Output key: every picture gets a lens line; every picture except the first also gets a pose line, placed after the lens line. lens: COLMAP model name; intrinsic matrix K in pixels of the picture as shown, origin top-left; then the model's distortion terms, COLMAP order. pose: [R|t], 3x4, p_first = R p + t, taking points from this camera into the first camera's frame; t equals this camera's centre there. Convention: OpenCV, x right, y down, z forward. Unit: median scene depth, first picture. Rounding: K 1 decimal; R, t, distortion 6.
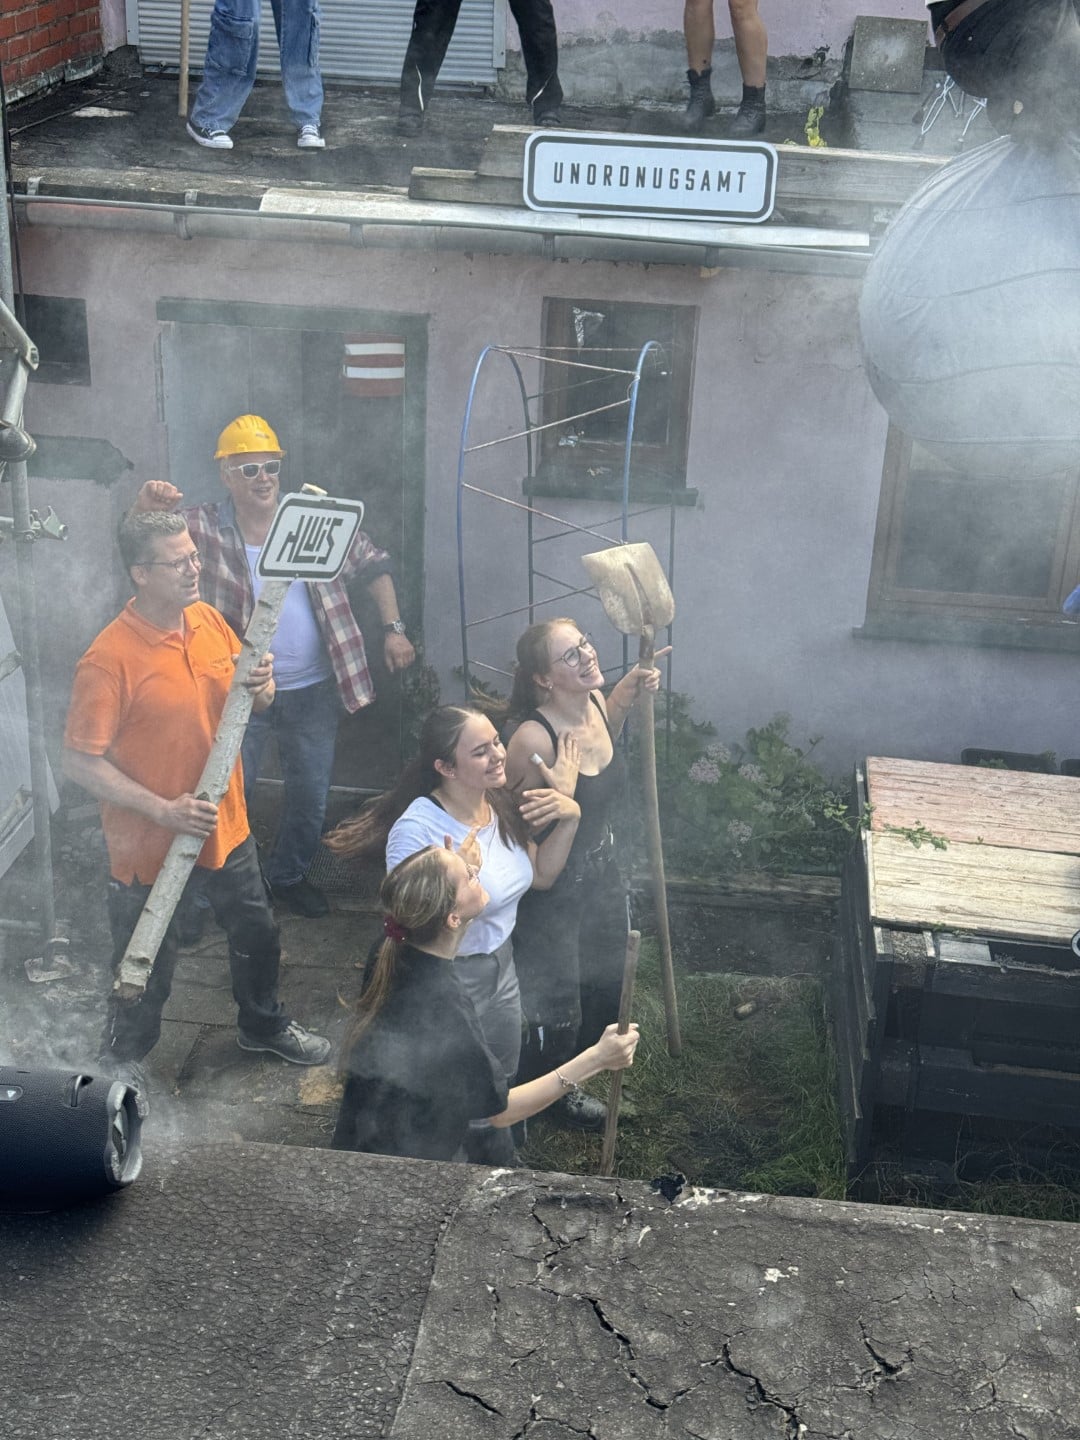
lens RADIAL K [[1958.8, 0, 540.0], [0, 1958.8, 720.0], [0, 0, 1]] dist [0.100629, 0.038110]
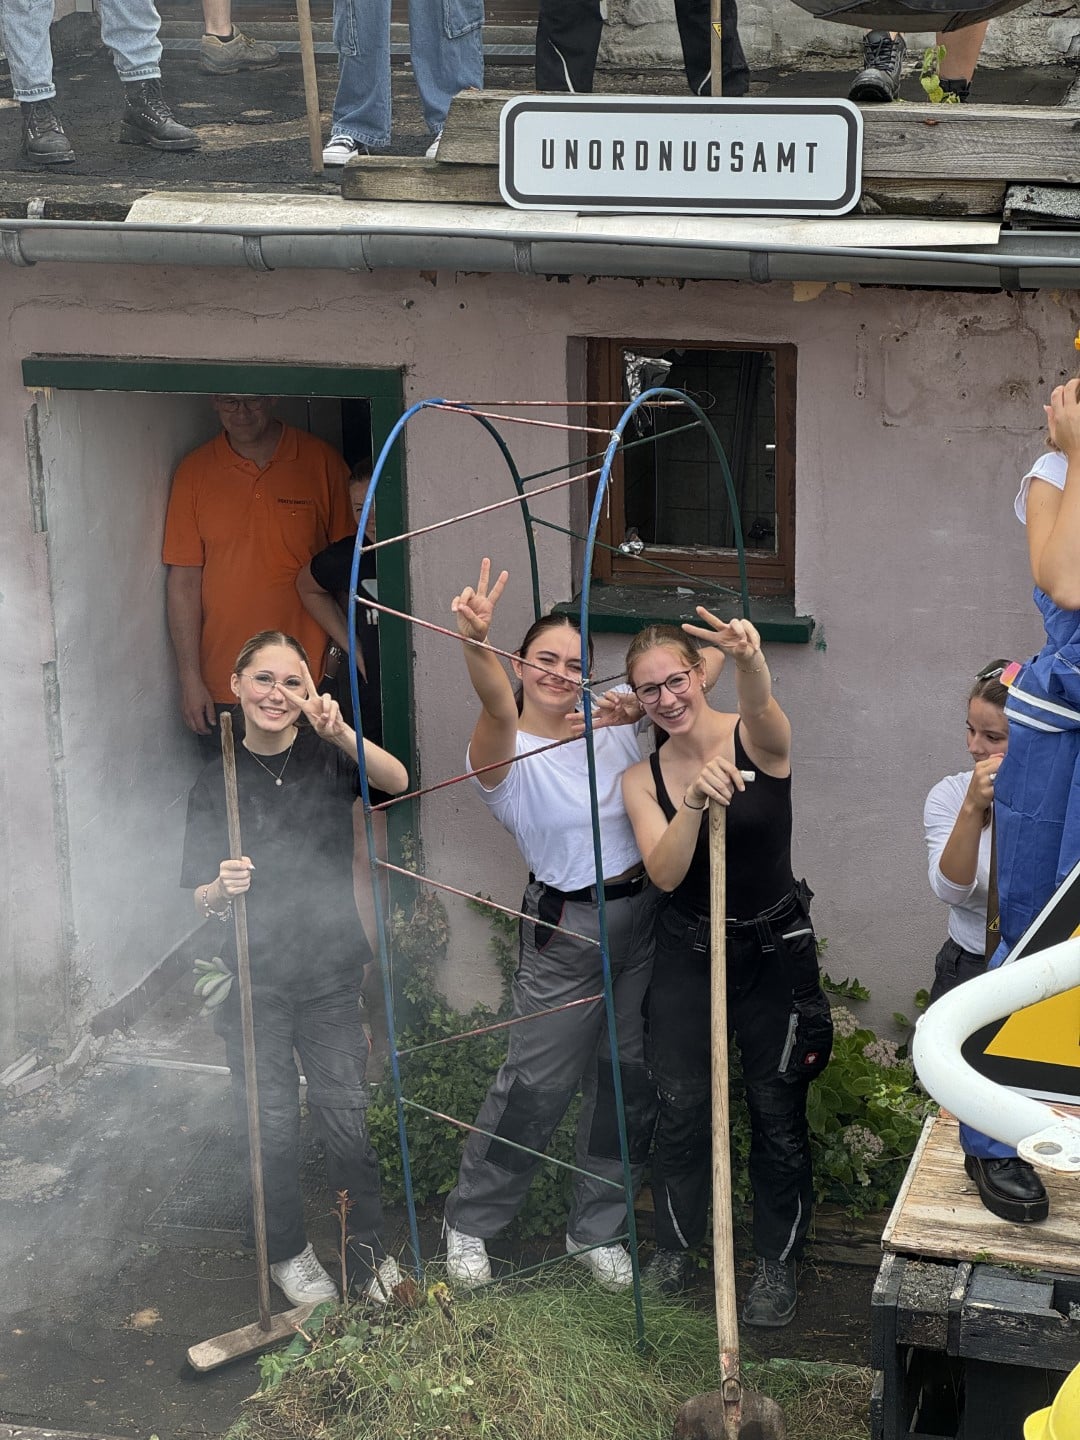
lens RADIAL K [[3120.4, 0, 540.0], [0, 3120.4, 720.0], [0, 0, 1]] dist [0.052172, 0.717649]
pose [[0.987061, -0.006760, -0.160202, 0.178745], [-0.010713, 0.994098, -0.107957, 0.033879], [0.159987, 0.108276, 0.981163, -0.039353]]
